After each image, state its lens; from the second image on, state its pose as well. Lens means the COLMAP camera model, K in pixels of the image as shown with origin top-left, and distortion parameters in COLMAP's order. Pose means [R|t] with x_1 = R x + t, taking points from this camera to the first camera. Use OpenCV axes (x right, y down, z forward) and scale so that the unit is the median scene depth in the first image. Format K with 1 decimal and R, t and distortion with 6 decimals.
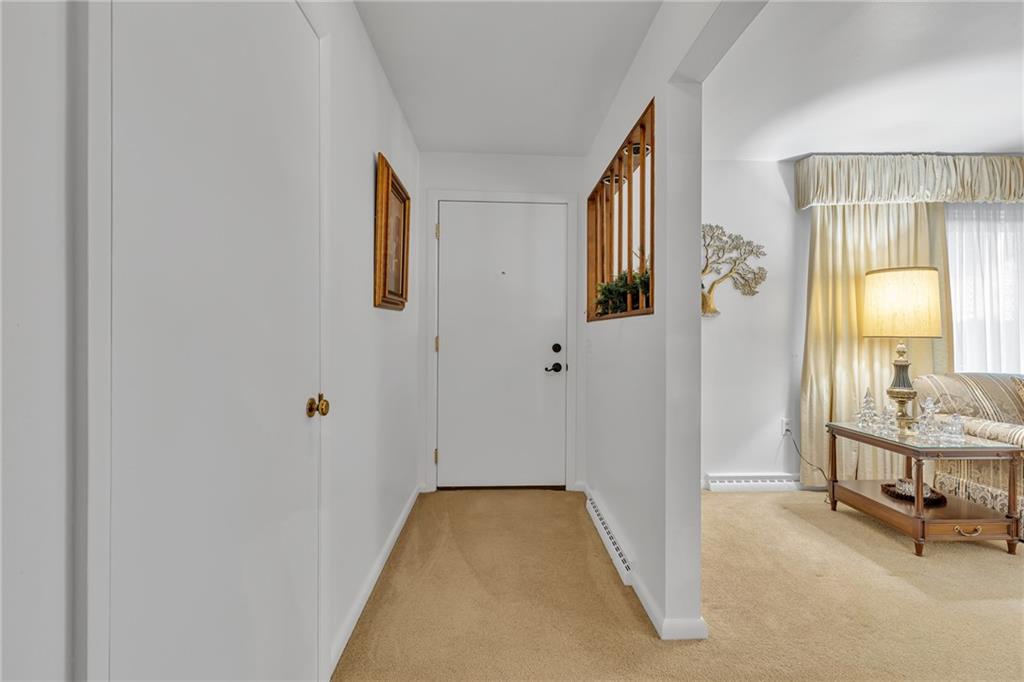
lens RADIAL K [[465.9, 0, 515.0], [0, 465.9, 335.6], [0, 0, 1]] dist [0.004698, 0.001140]
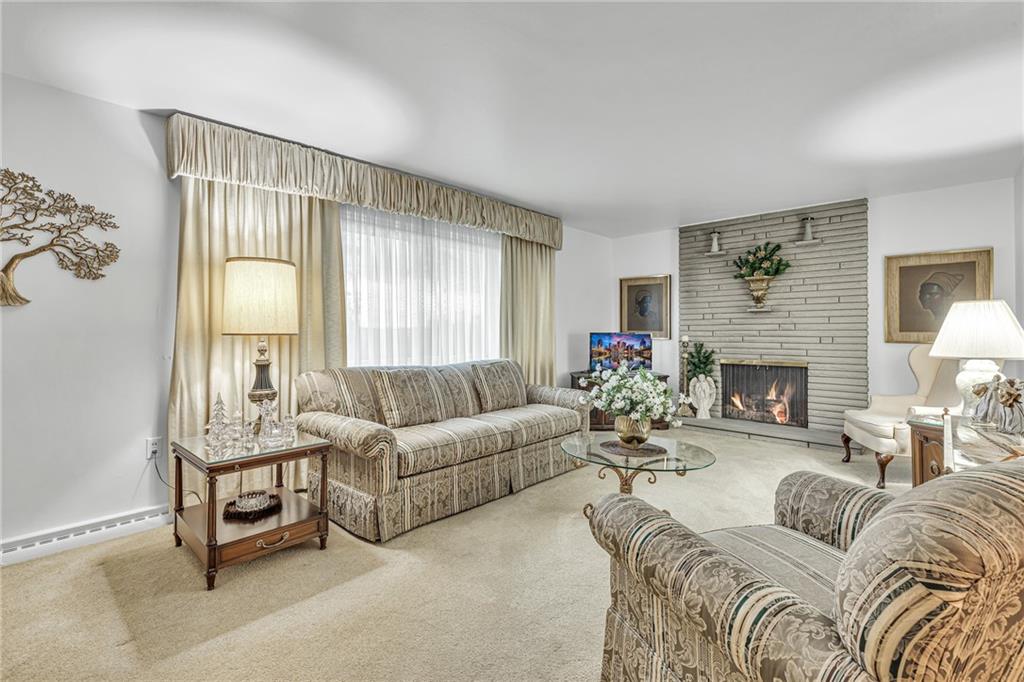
lens RADIAL K [[465.9, 0, 518.0], [0, 465.9, 335.6], [0, 0, 1]] dist [0.004698, 0.001140]
pose [[0.712601, -0.011181, 0.701481, 0.478361], [0.008259, 0.999937, 0.007549, 0.003120], [-0.701521, 0.000414, 0.712649, -0.003258]]
